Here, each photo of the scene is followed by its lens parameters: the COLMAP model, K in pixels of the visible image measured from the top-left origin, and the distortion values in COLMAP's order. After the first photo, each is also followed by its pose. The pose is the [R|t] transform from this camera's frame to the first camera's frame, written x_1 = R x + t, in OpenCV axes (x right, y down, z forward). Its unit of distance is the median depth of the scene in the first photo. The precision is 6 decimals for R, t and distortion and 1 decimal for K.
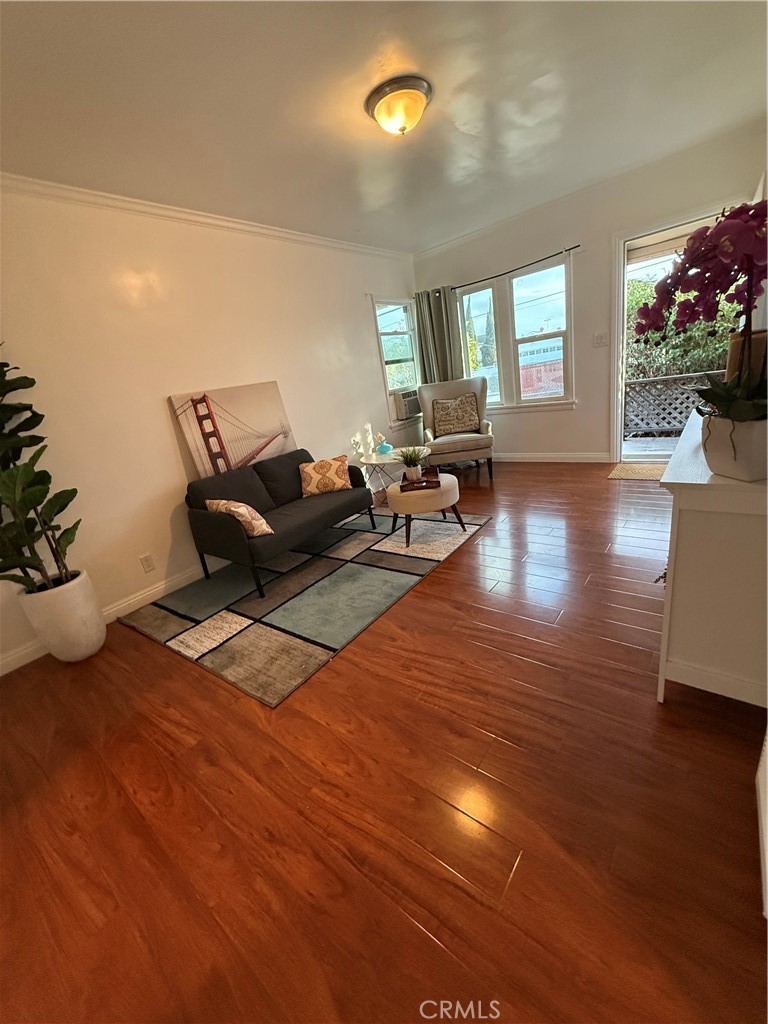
lens RADIAL K [[407.7, 0, 383.6], [0, 407.7, 508.3], [0, 0, 1]] dist [-0.001780, 0.000004]
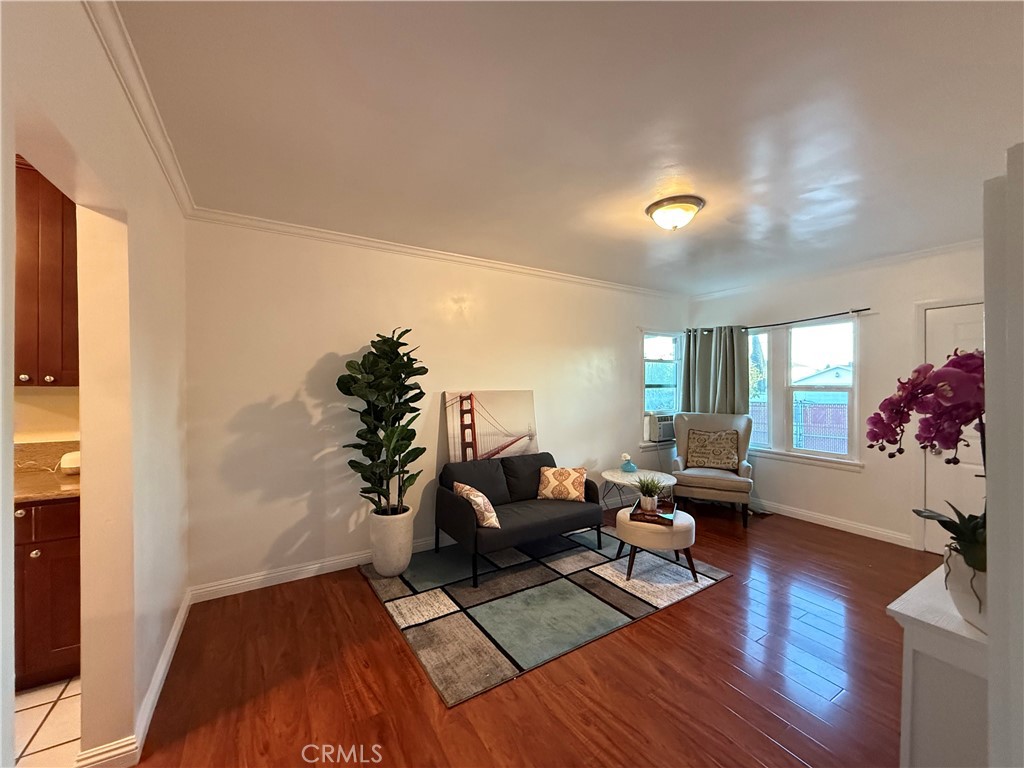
lens RADIAL K [[407.7, 0, 512.0], [0, 407.7, 384.0], [0, 0, 1]] dist [-0.001780, 0.000004]
pose [[0.928365, 0.161013, -0.334981, 0.052989], [-0.247359, 0.940359, -0.233534, -0.046780], [0.277401, 0.299665, 0.912825, -0.083789]]
